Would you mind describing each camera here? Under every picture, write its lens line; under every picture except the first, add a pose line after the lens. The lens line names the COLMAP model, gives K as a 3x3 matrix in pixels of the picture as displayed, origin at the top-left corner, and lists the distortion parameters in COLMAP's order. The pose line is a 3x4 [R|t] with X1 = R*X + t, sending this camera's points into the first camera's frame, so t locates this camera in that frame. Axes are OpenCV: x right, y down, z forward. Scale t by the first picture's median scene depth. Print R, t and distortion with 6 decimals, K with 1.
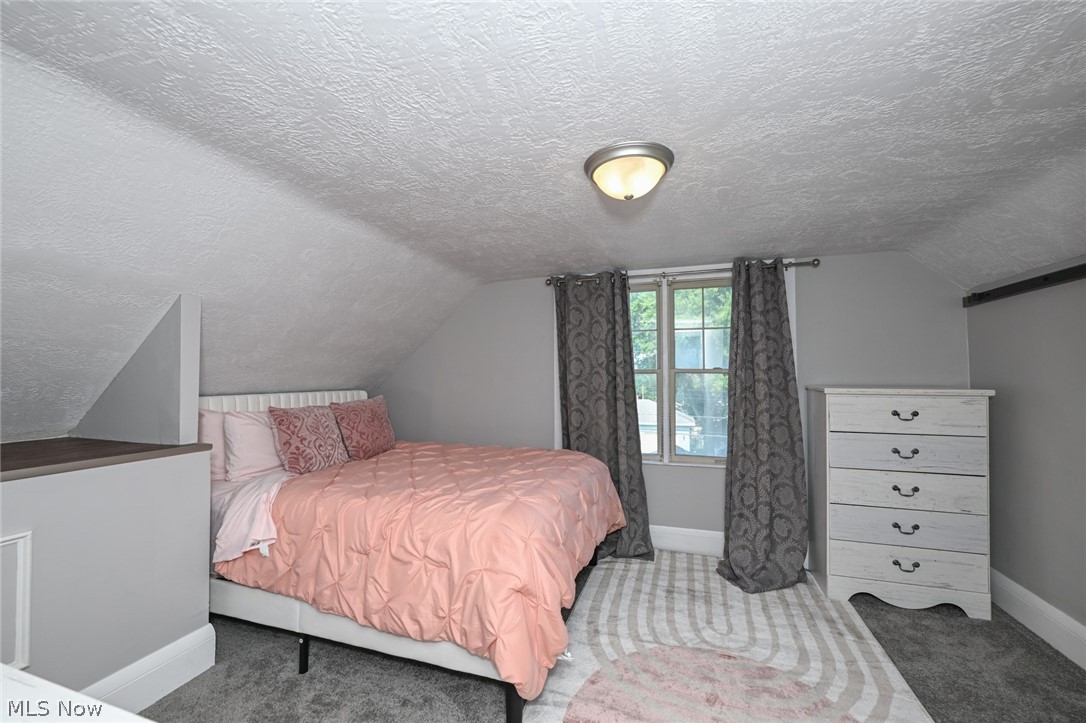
lens RADIAL K [[438.9, 0, 543.0], [0, 438.9, 361.5], [0, 0, 1]] dist [-0.000446, -0.000172]
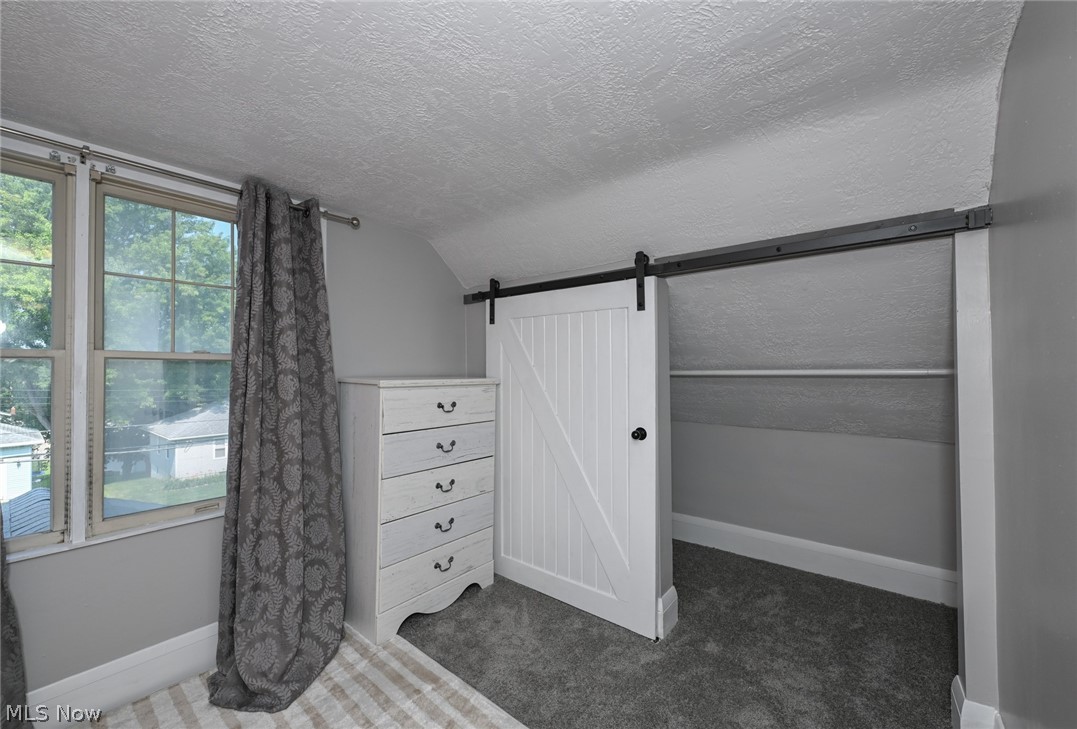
lens RADIAL K [[431.0, 0, 538.5], [0, 431.0, 364.5], [0, 0, 1]] dist [-0.001151, 0.000155]
pose [[0.362550, 0.010777, 0.931902, 0.023350], [-0.029256, 0.999572, -0.000178, 0.023080], [-0.931505, -0.027199, 0.362710, 0.441253]]
